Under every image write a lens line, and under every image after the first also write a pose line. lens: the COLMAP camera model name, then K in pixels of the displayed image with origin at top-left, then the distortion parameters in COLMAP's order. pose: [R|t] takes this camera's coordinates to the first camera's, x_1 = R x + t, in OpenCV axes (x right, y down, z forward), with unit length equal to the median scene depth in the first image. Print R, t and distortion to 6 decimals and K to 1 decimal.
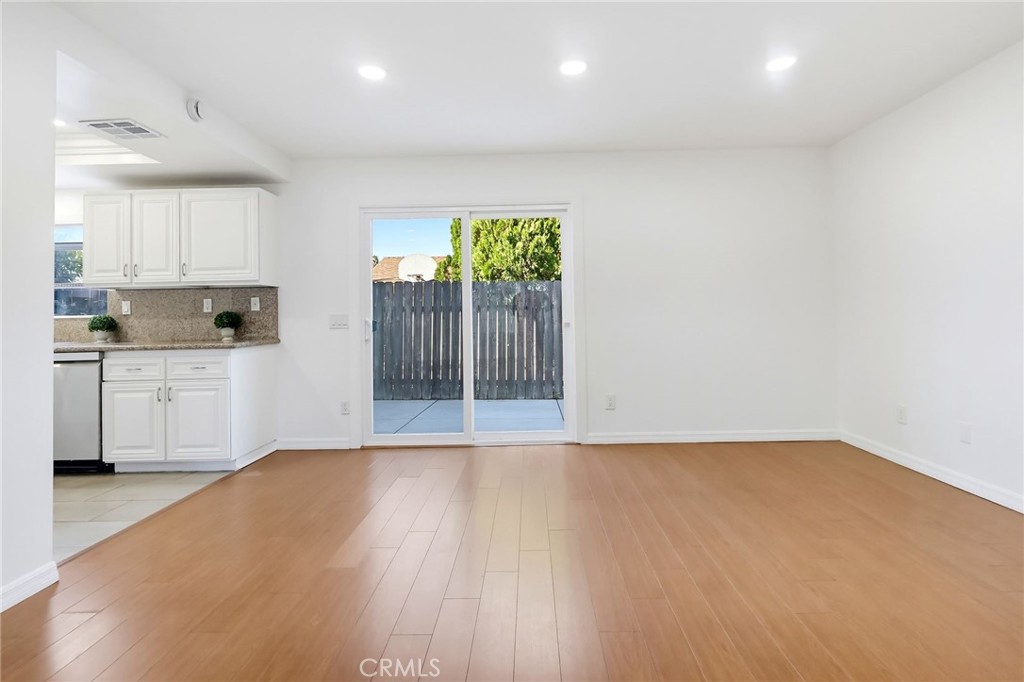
lens RADIAL K [[490.8, 0, 513.0], [0, 490.8, 305.7], [0, 0, 1]] dist [0.000613, 0.000135]
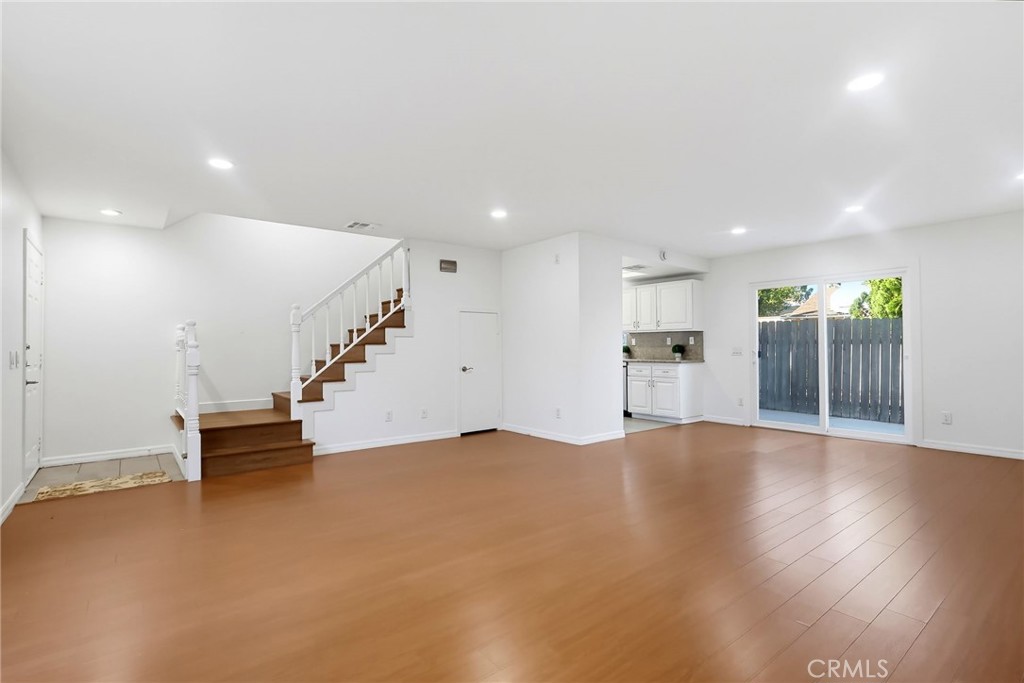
lens RADIAL K [[490.9, 0, 513.3], [0, 490.9, 332.4], [0, 0, 1]] dist [0.001660, 0.000380]
pose [[0.652345, -0.004806, -0.757907, 0.457231], [0.005245, 0.999985, -0.001827, -0.035673], [0.757904, -0.002783, 0.652361, -0.747280]]
